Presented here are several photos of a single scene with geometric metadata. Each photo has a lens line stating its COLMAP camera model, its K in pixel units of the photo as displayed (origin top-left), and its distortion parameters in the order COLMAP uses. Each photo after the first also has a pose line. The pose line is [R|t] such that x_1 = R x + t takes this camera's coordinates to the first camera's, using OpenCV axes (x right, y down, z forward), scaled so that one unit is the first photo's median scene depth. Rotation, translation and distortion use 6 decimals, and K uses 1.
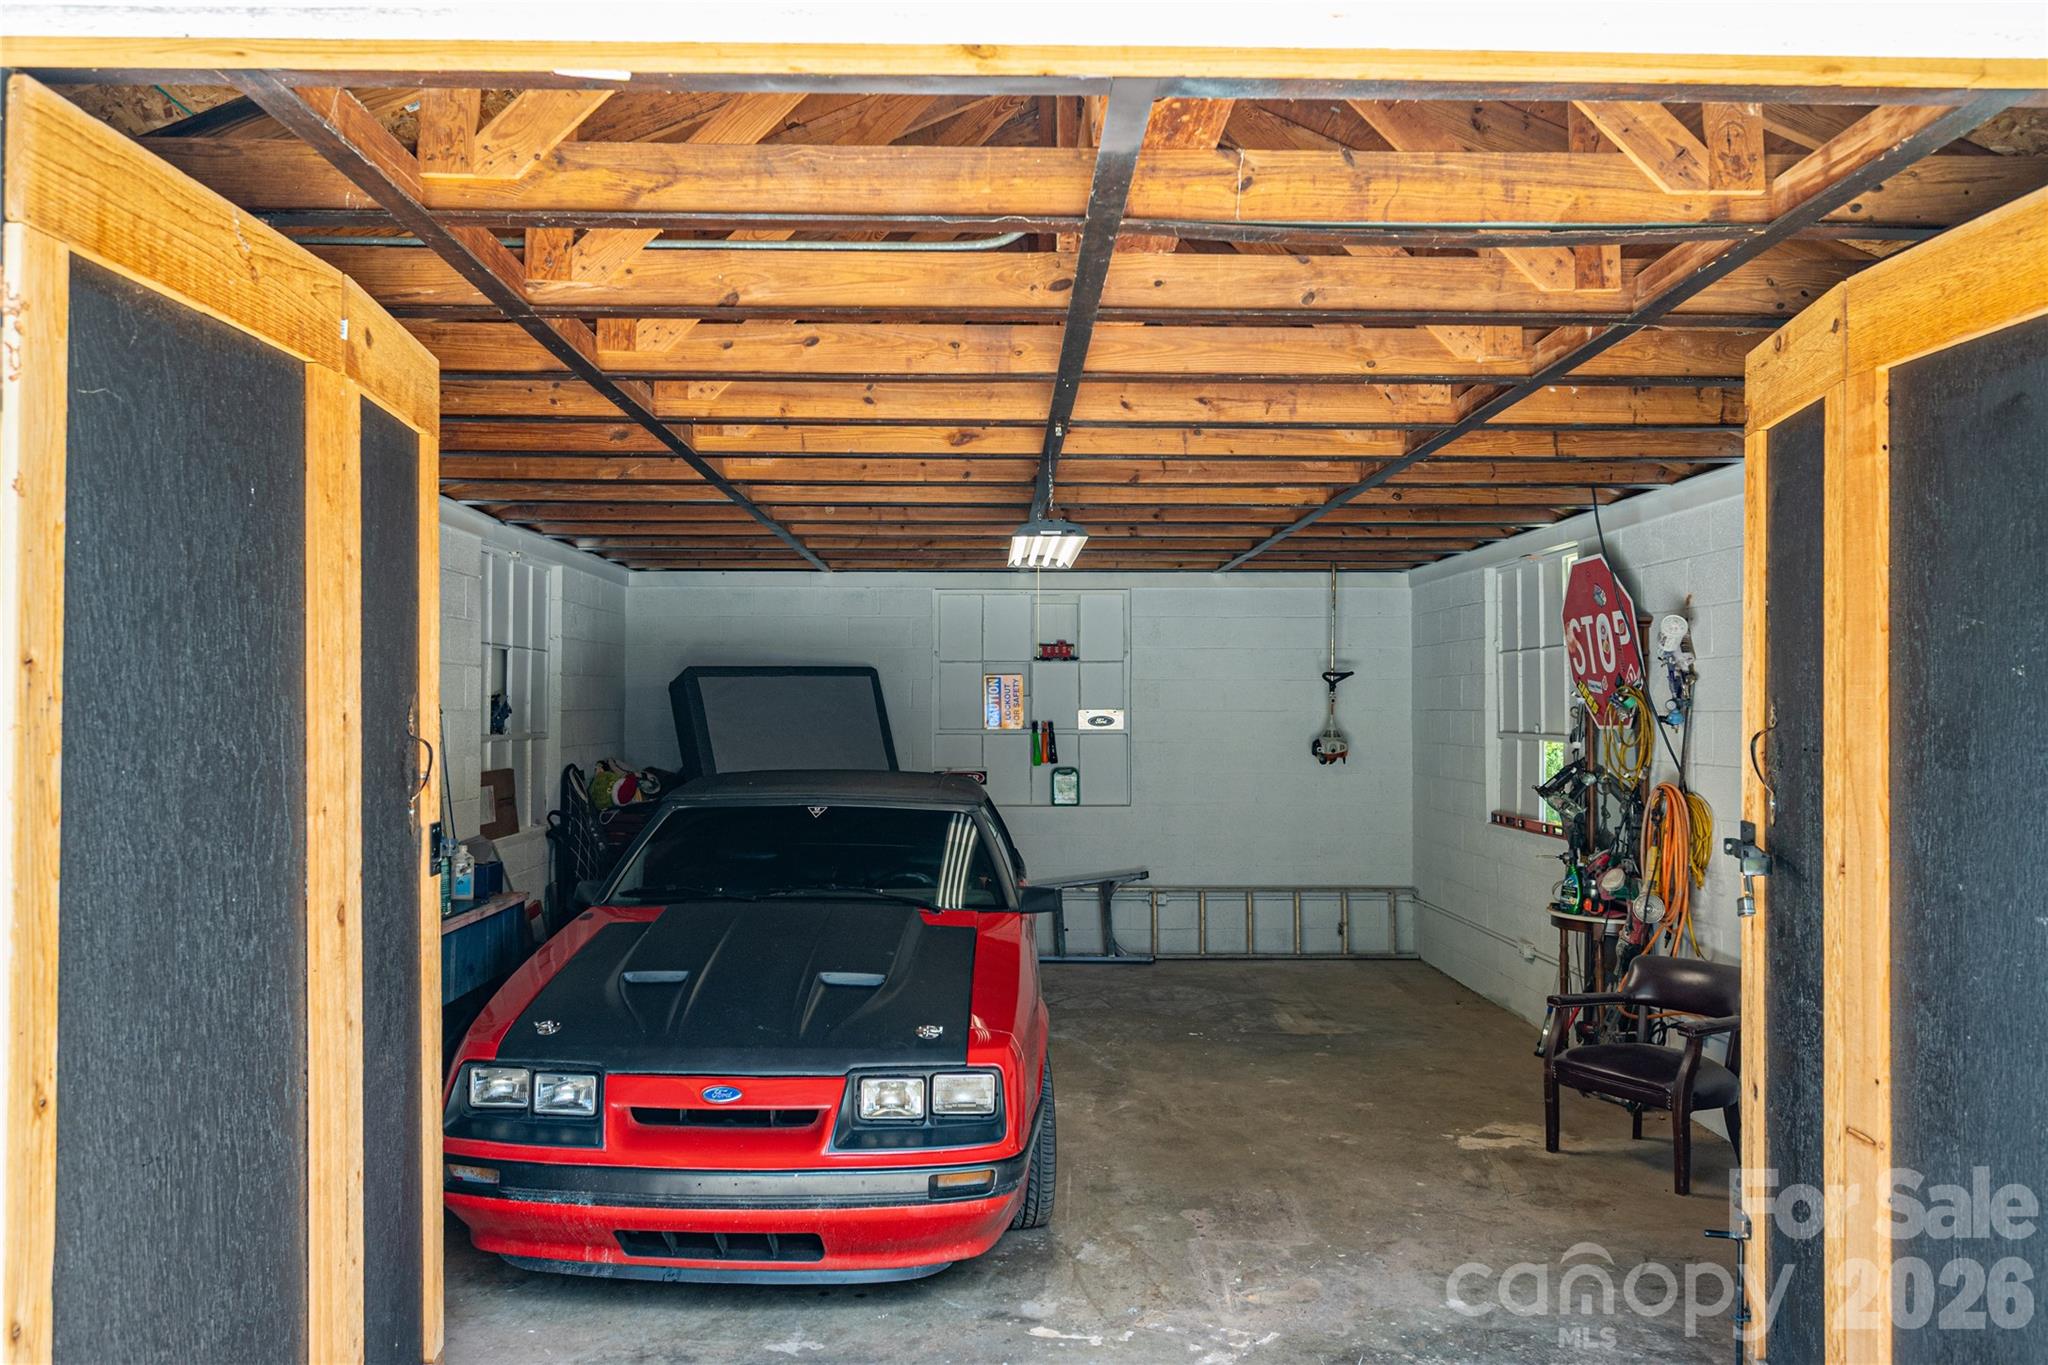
lens RADIAL K [[1465.4, 0, 1028.3], [0, 1465.4, 691.2], [0, 0, 1]] dist [0.003433, 0.000550]
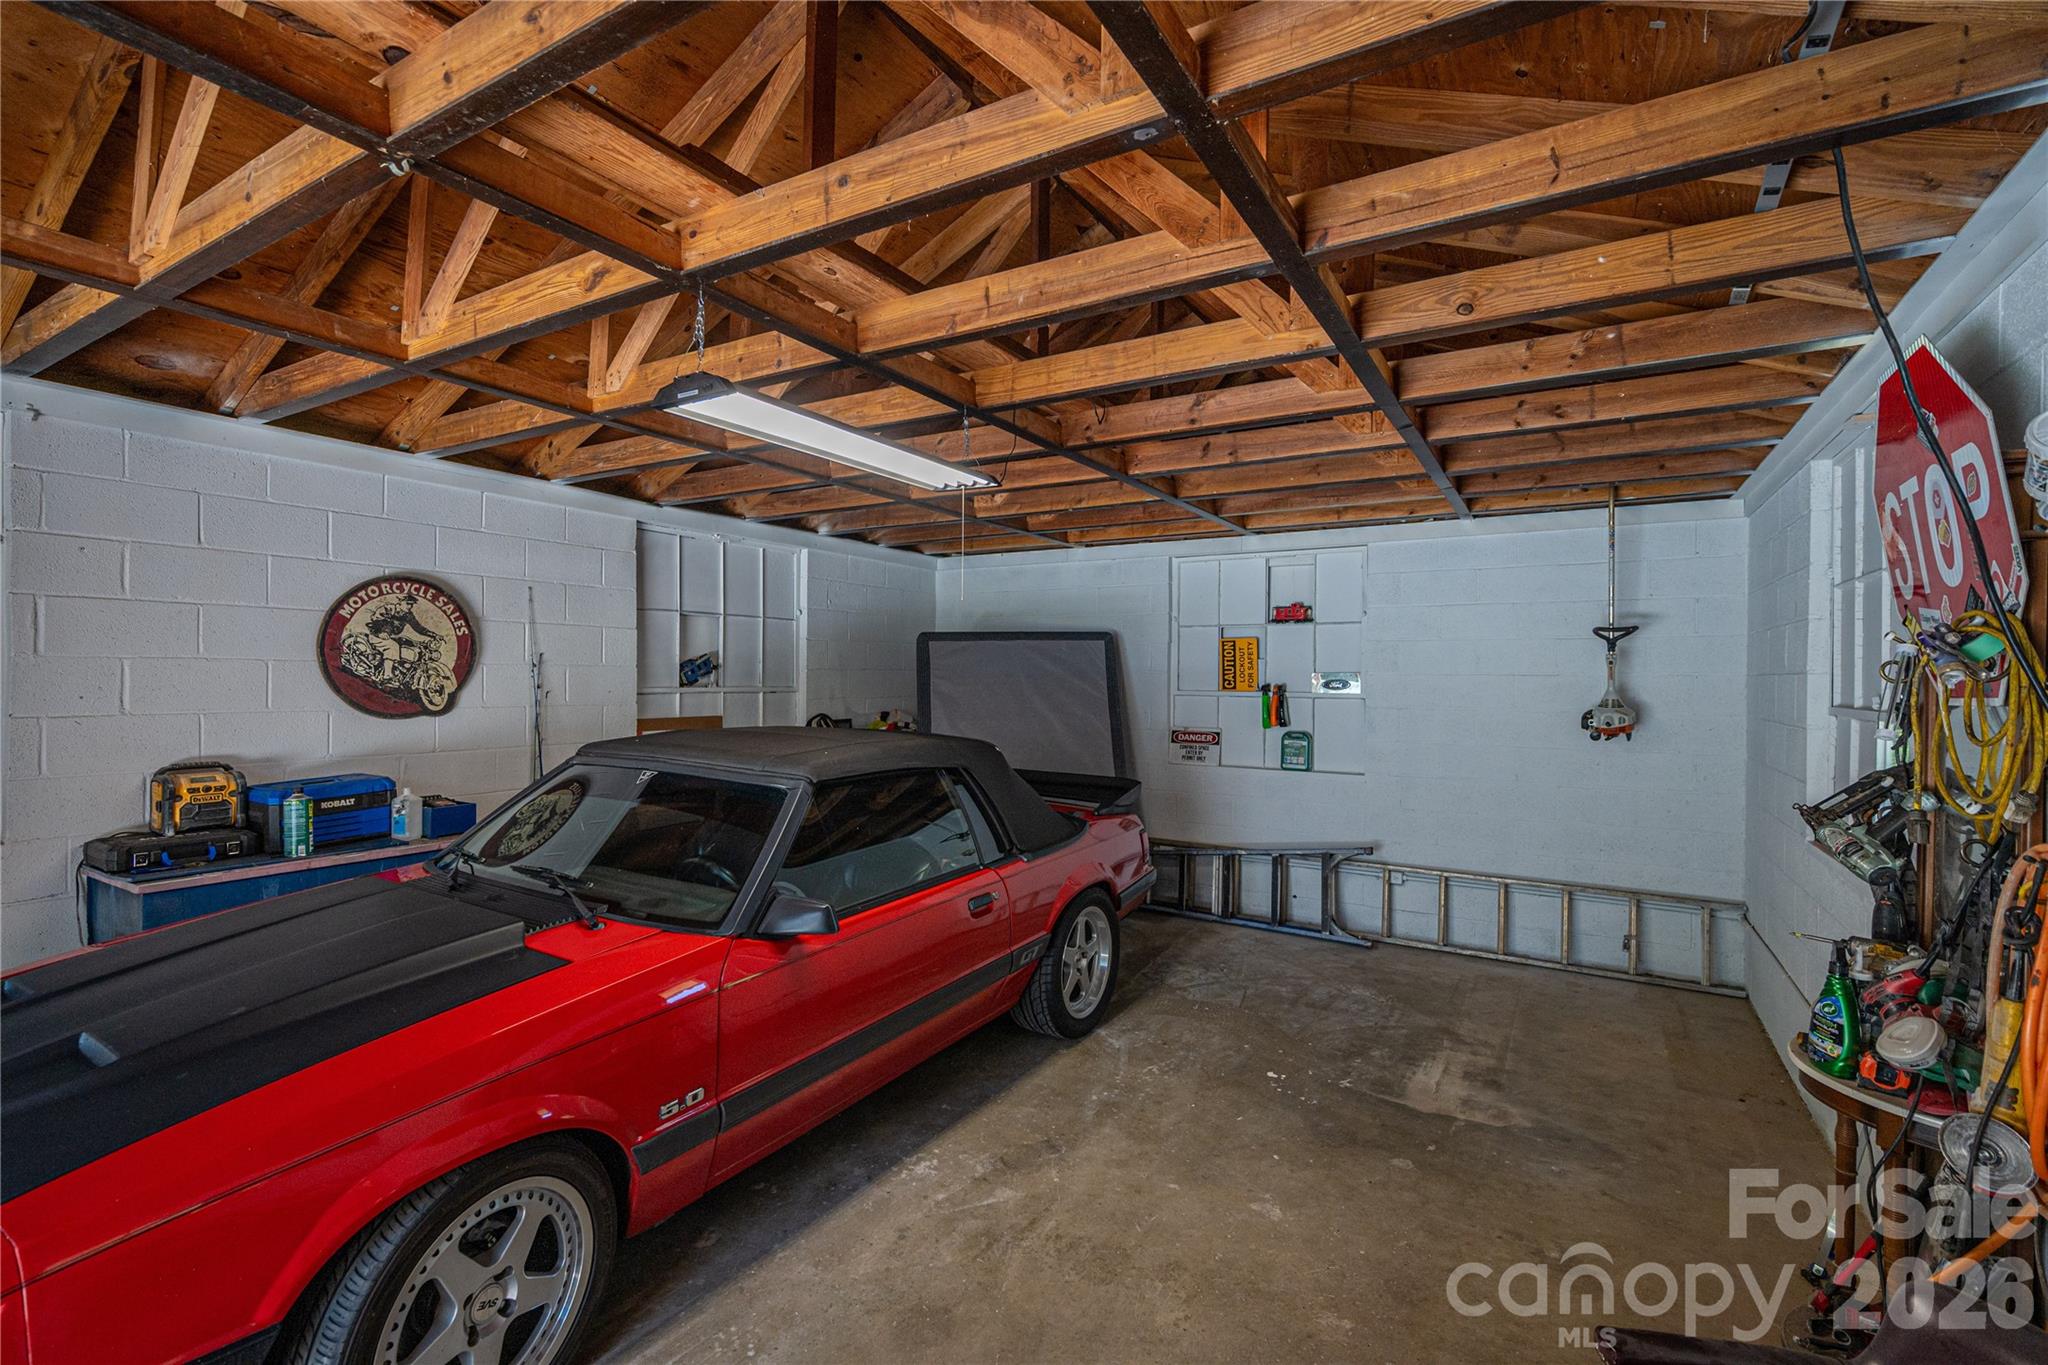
lens RADIAL K [[910.9, 0, 1027.3], [0, 910.9, 680.2], [0, 0, 1]] dist [0.003115, 0.000302]
pose [[0.844148, 0.010086, -0.536015, 0.205876], [-0.002811, 0.999893, 0.014387, 0.009770], [0.536103, -0.010638, 0.844086, 0.400002]]
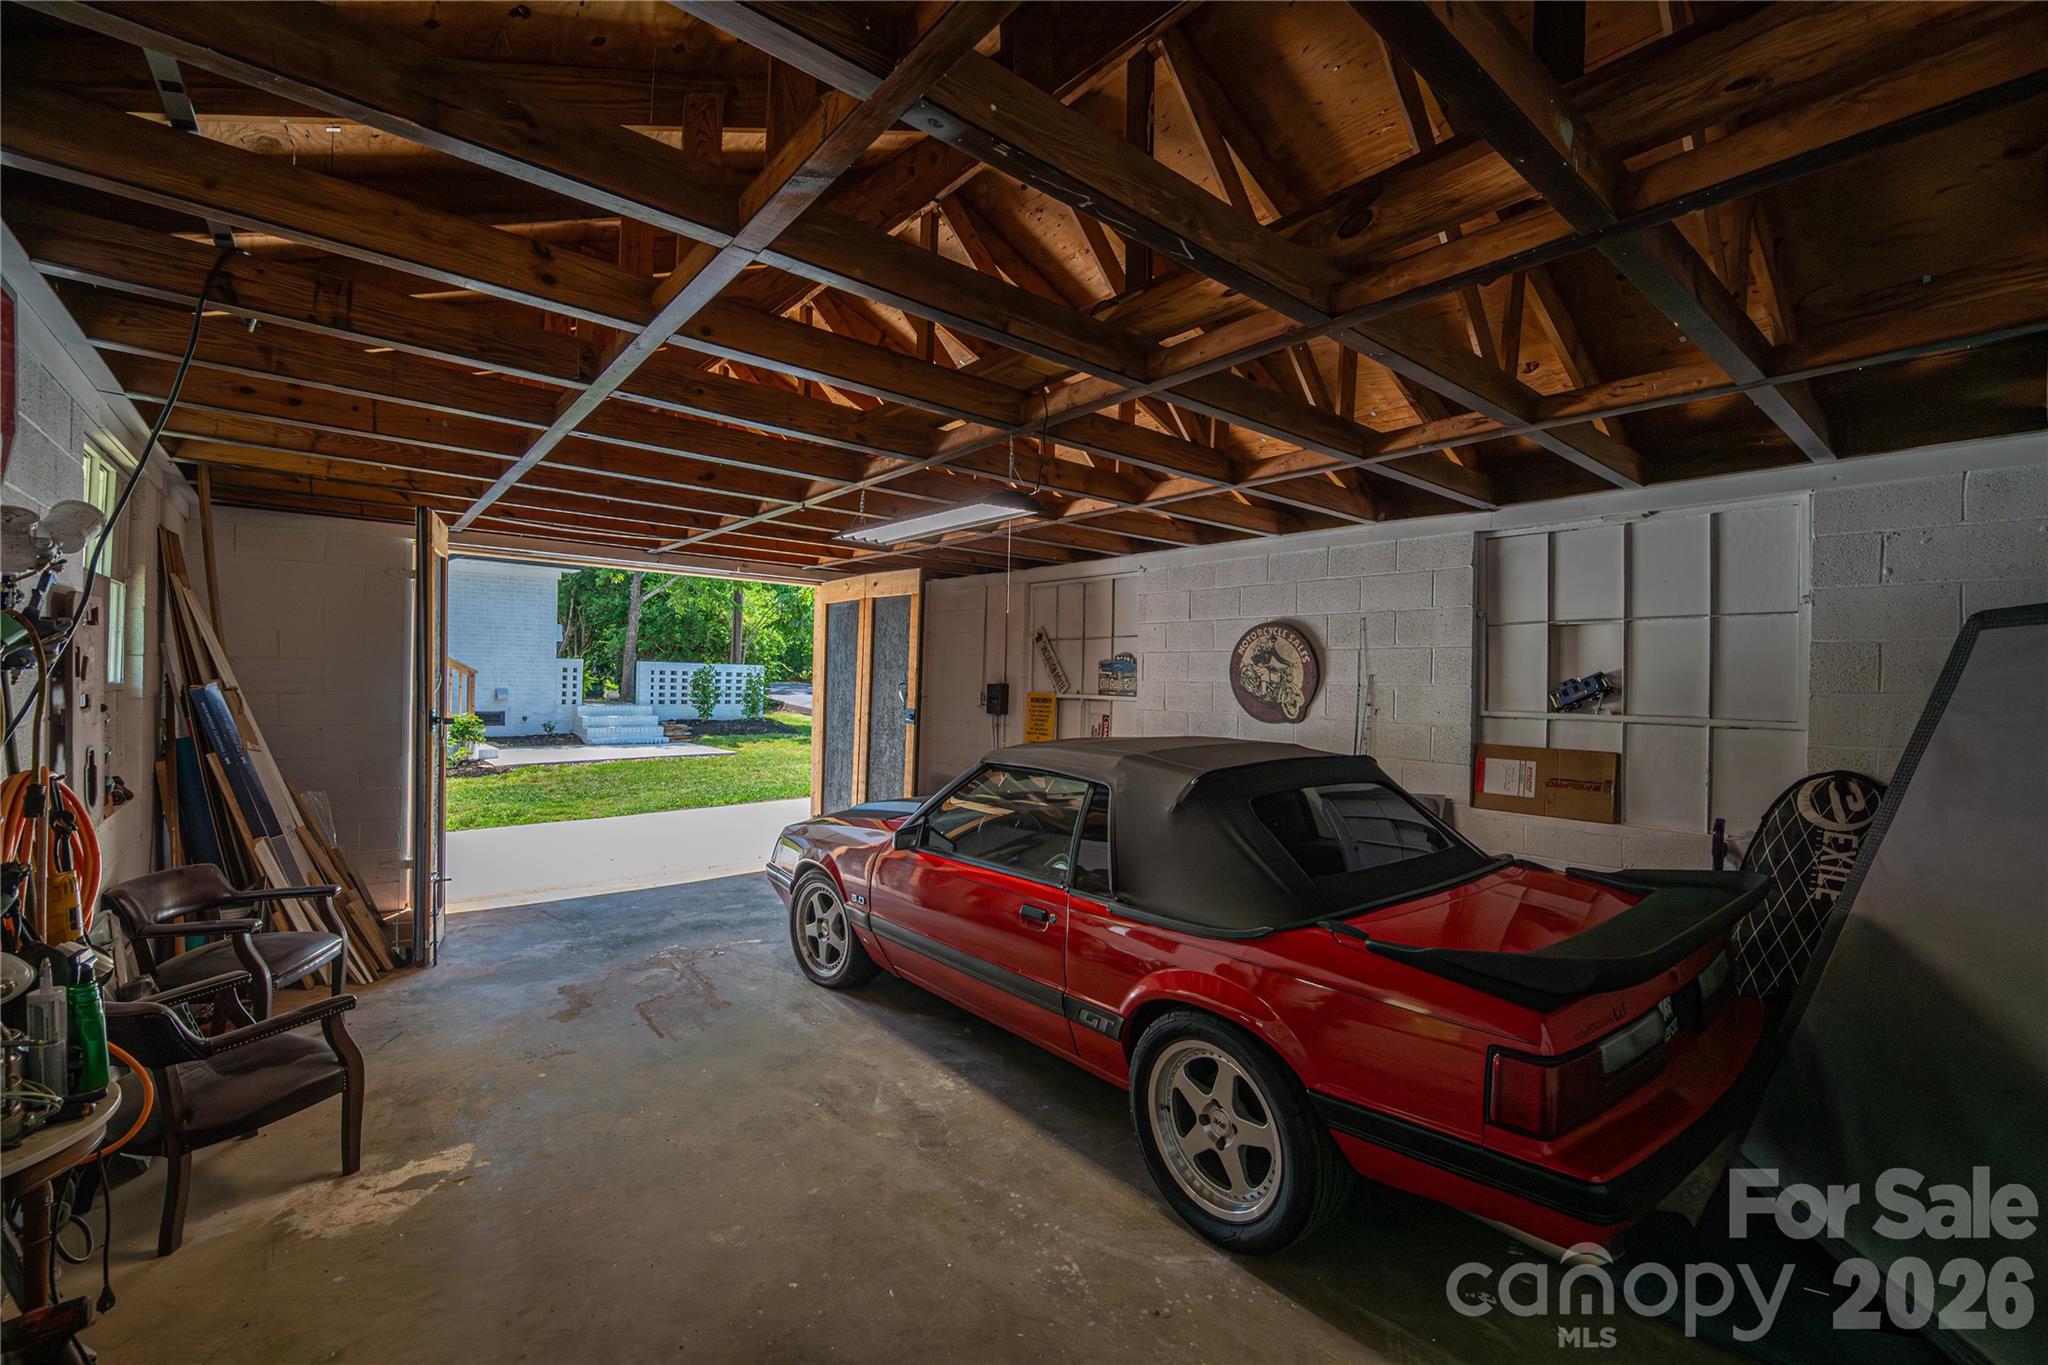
lens RADIAL K [[855.2, 0, 1035.3], [0, 855.2, 681.5], [0, 0, 1]] dist [-0.003133, -0.000159]
pose [[-0.780367, -0.017468, -0.625077, 0.208662], [-0.014637, 0.999846, -0.009668, 0.014897], [0.625150, 0.001604, -0.780503, 0.944576]]
